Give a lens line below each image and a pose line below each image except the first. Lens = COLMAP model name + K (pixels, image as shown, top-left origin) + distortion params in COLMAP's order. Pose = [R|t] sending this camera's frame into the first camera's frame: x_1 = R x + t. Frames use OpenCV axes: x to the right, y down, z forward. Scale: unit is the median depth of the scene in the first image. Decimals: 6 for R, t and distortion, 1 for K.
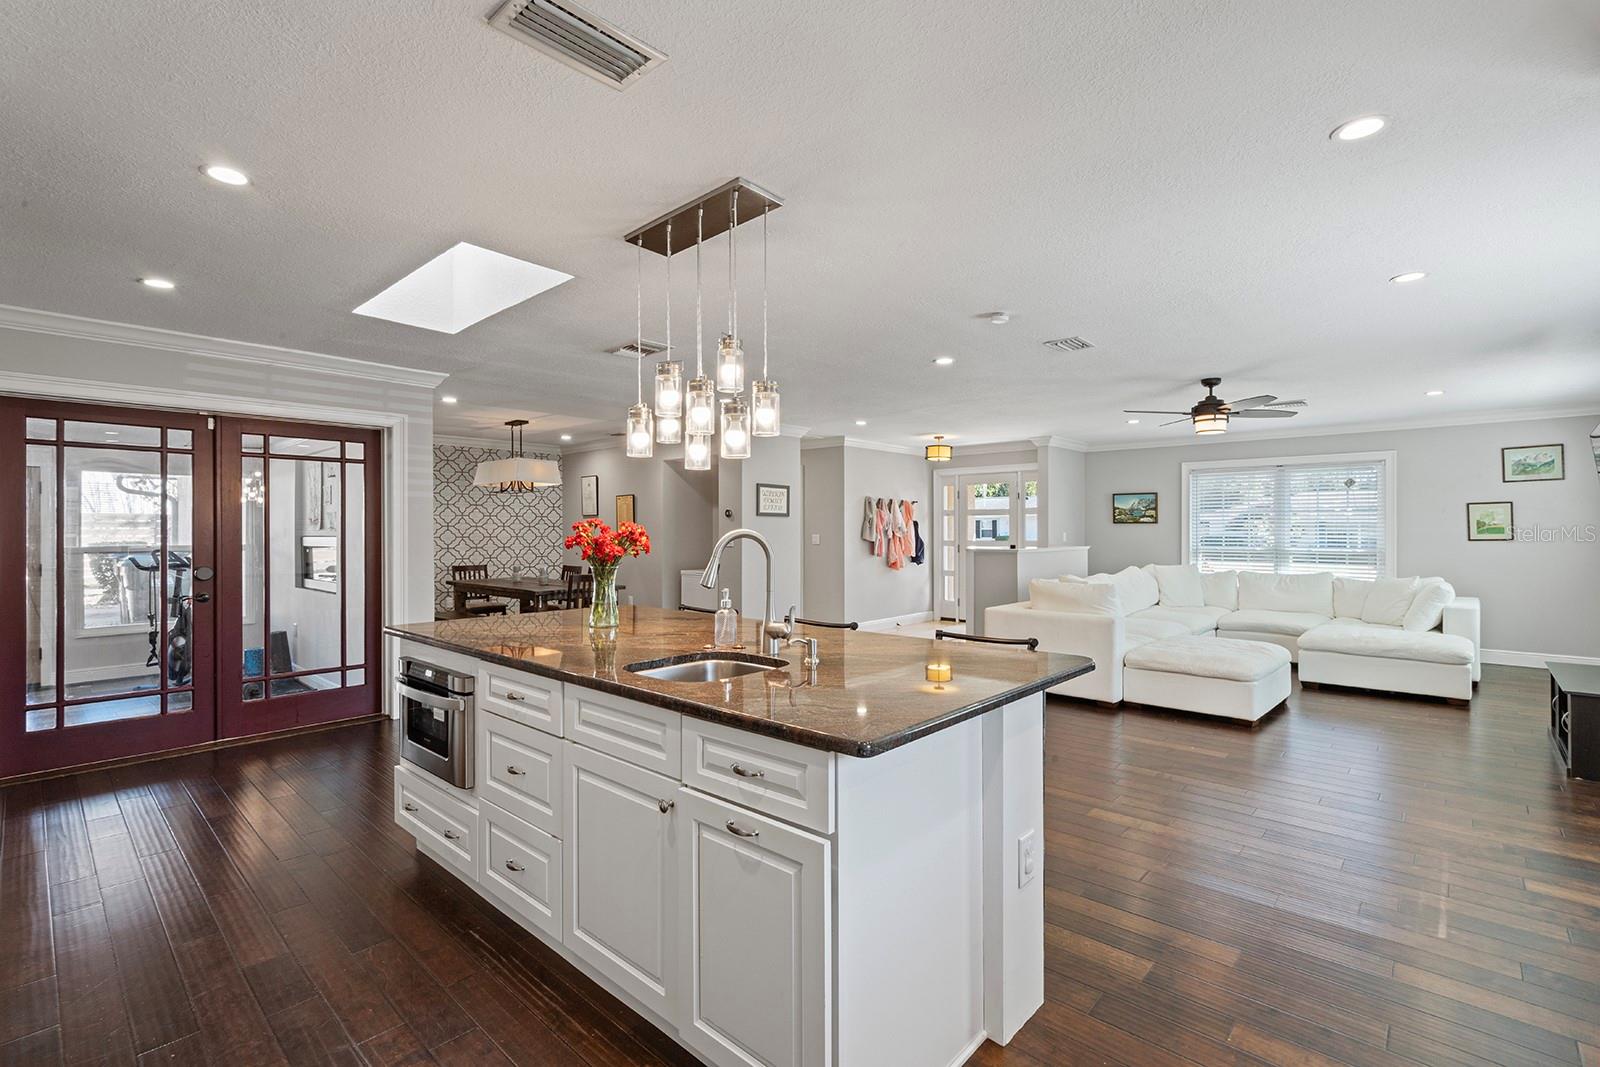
lens RADIAL K [[734.4, 0, 796.0], [0, 734.4, 530.8], [0, 0, 1]] dist [-0.000655, 0.001881]
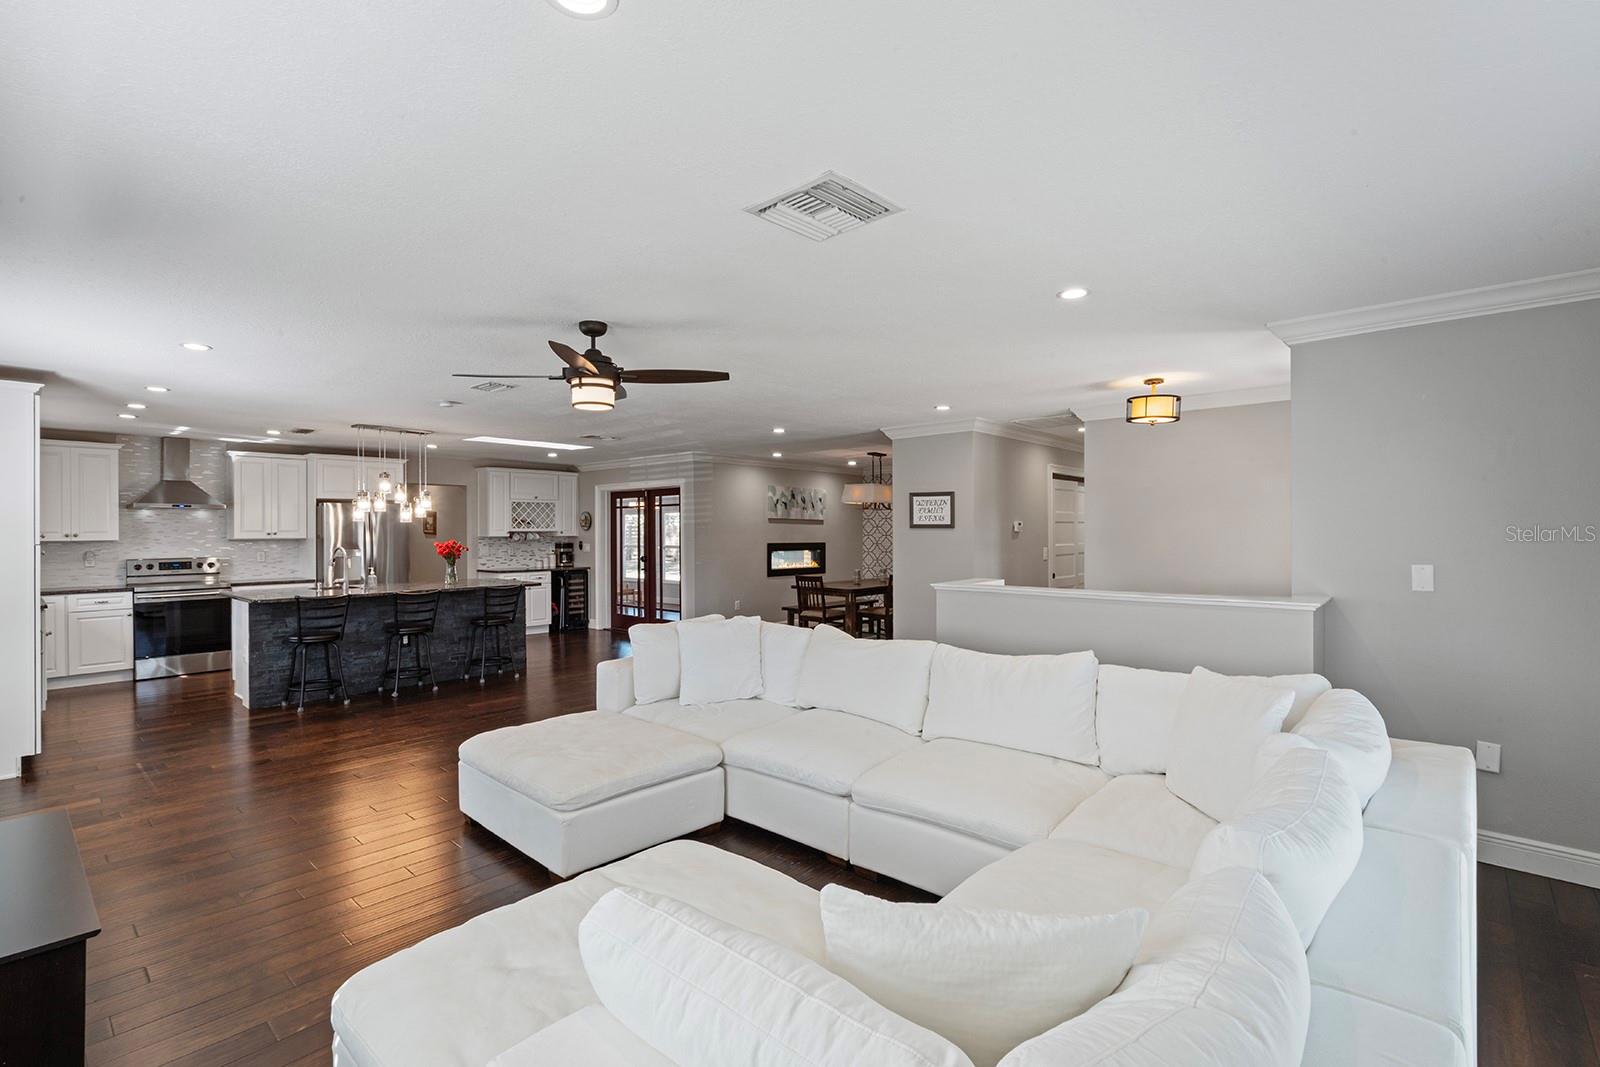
lens RADIAL K [[734.4, 0, 793.5], [0, 734.4, 539.0], [0, 0, 1]] dist [-0.000655, 0.001881]
pose [[-0.001805, 0.012471, -0.999921, 0.873776], [0.004321, 0.999913, 0.012463, -0.018317], [0.999989, -0.004298, -0.001858, 0.852245]]
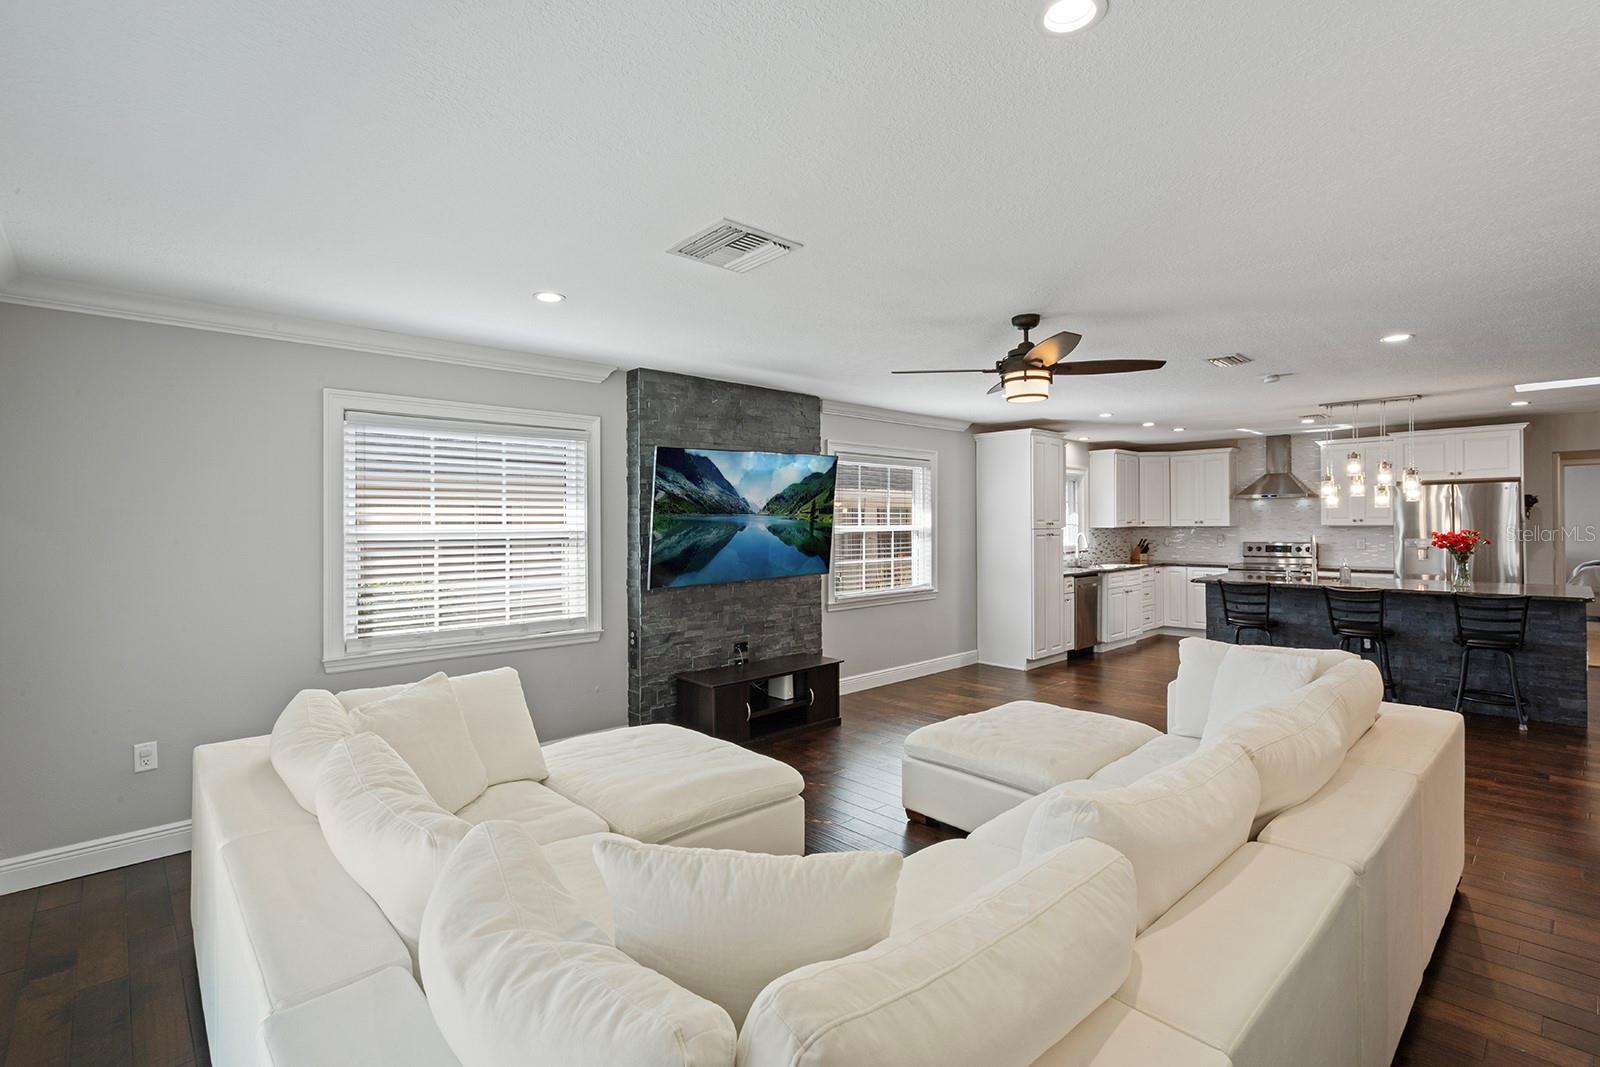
lens RADIAL K [[734.4, 0, 790.4], [0, 734.4, 526.9], [0, 0, 1]] dist [-0.000655, 0.001881]
pose [[-0.996633, 0.008775, 0.081522, 0.522493], [0.009172, 0.999948, 0.004499, -0.018924], [-0.081478, 0.005232, -0.996661, 1.201932]]
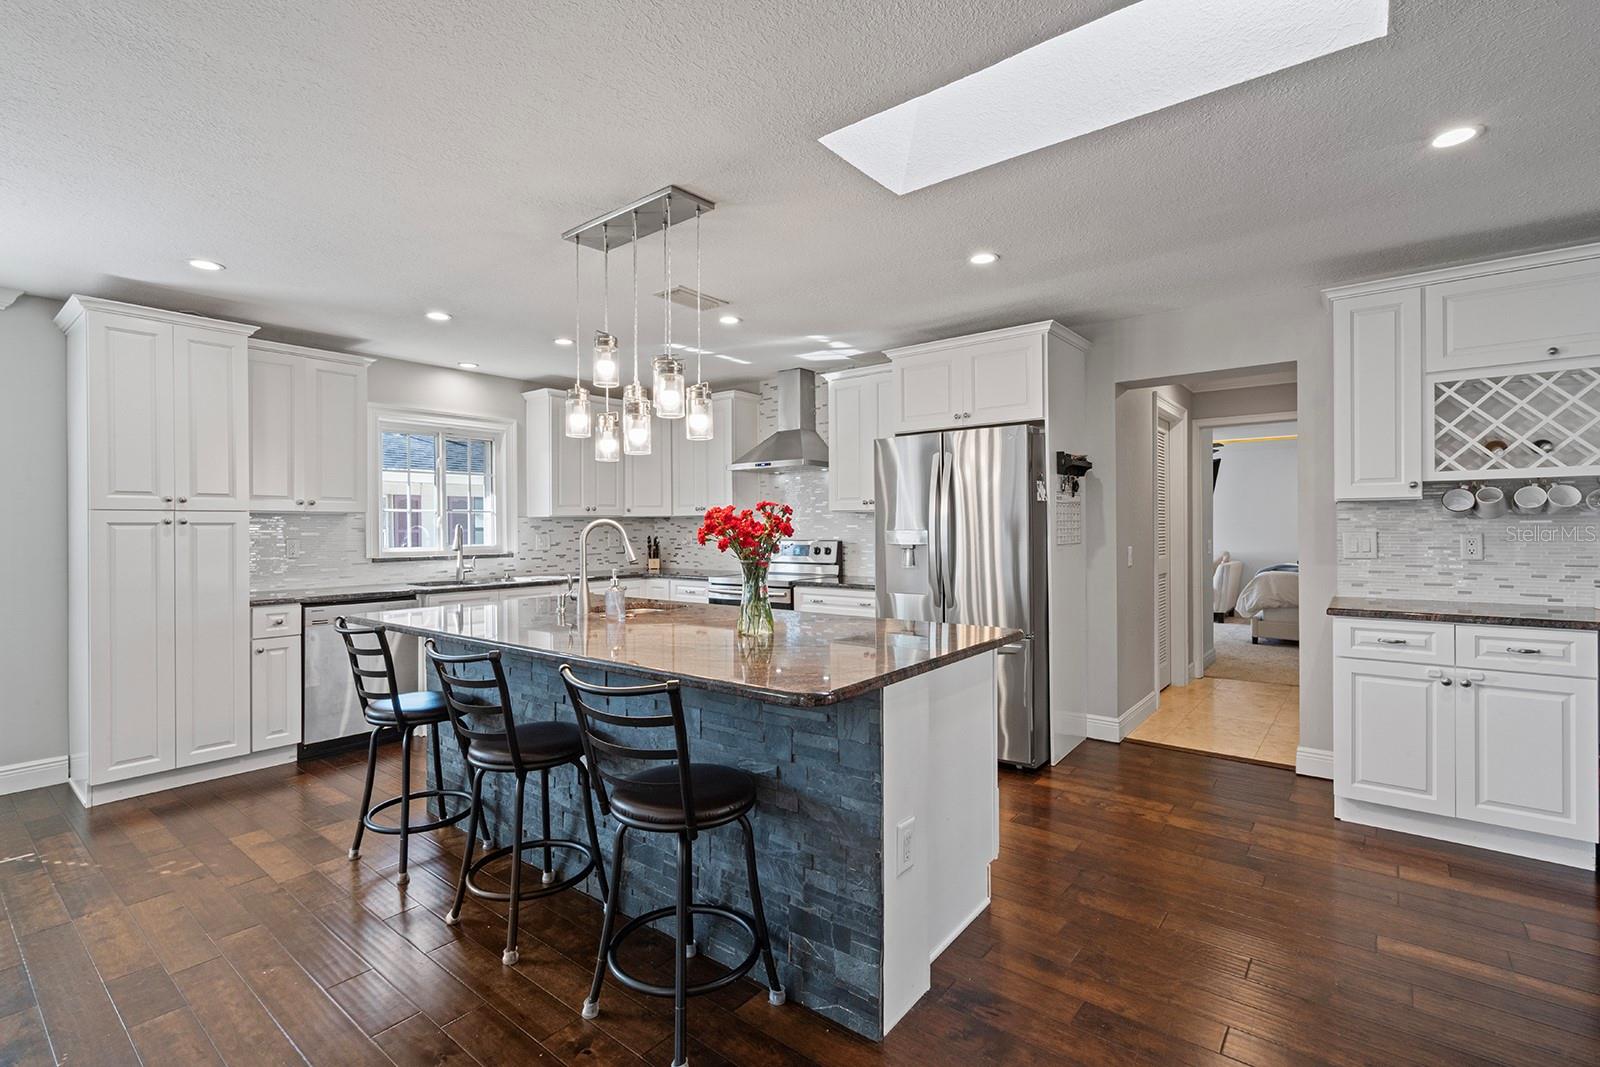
lens RADIAL K [[734.4, 0, 787.3], [0, 734.4, 525.2], [0, 0, 1]] dist [-0.000655, 0.001881]
pose [[-0.998476, 0.008290, -0.054556, -0.098753], [0.008445, 0.999961, -0.002610, 0.004797], [0.054533, -0.003067, -0.998507, 0.716669]]
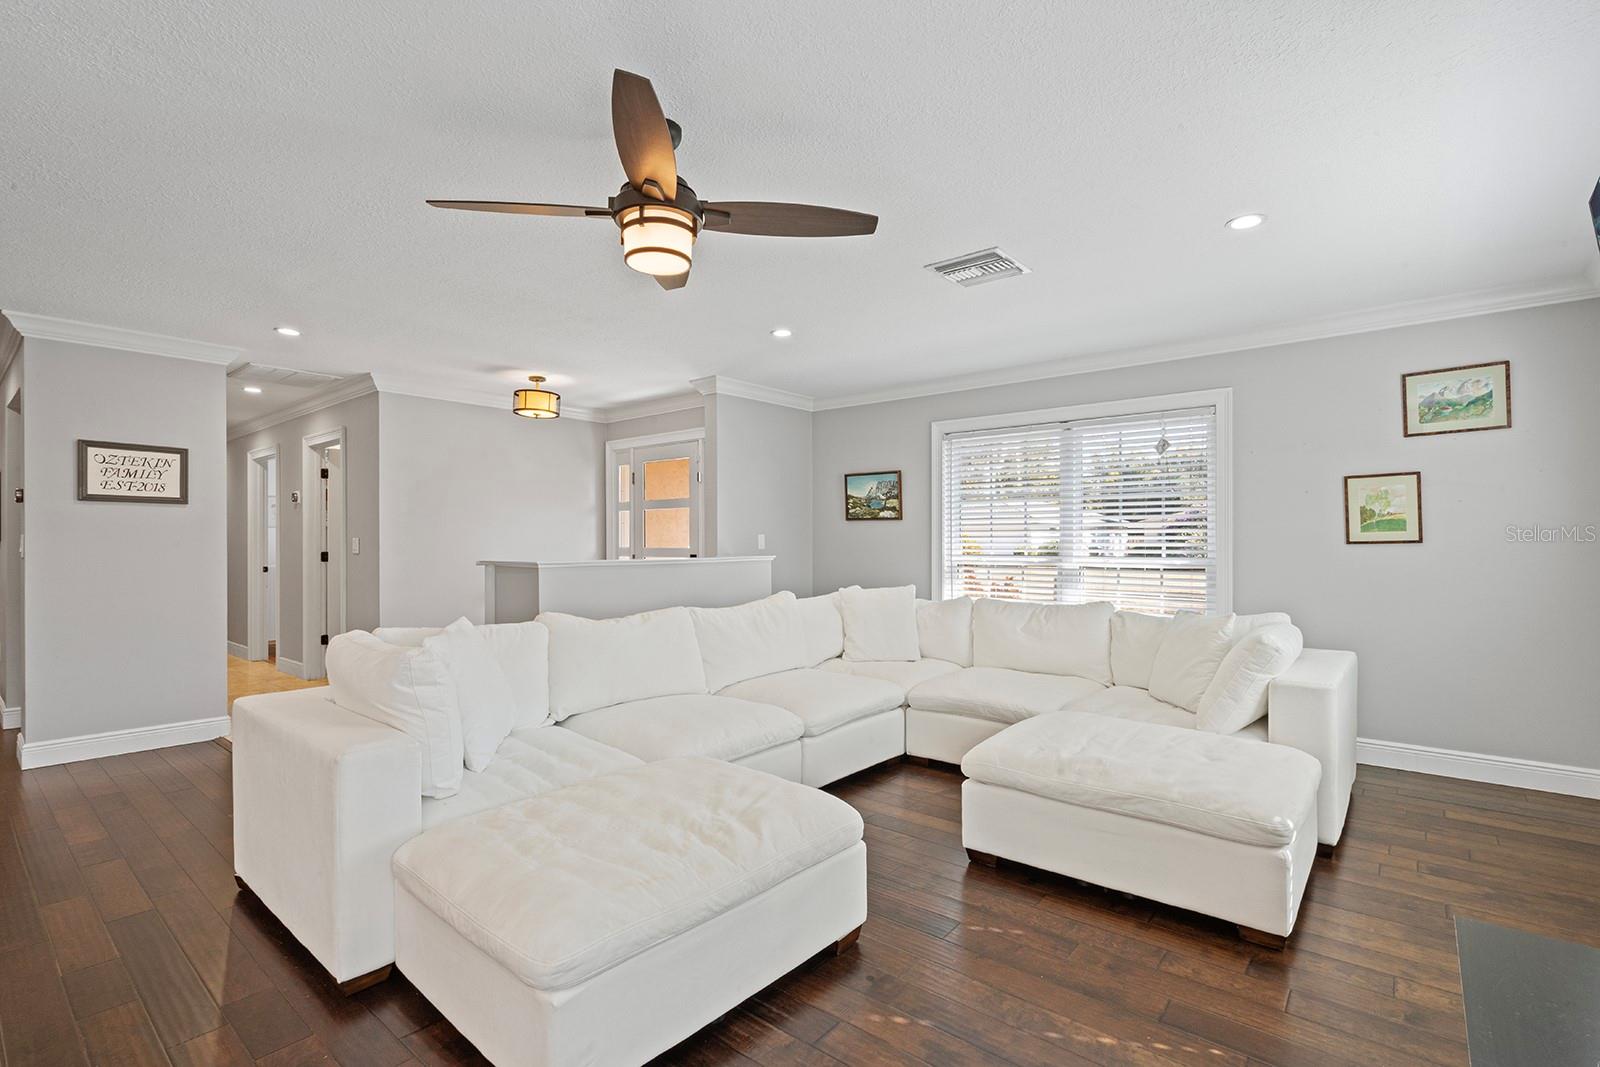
lens RADIAL K [[734.4, 0, 804.3], [0, 734.4, 542.6], [0, 0, 1]] dist [-0.000655, 0.001881]
pose [[0.998955, -0.001071, 0.045686, 0.452811], [0.001031, 0.999999, 0.000903, 0.011002], [-0.045687, -0.000855, 0.998955, 0.436819]]
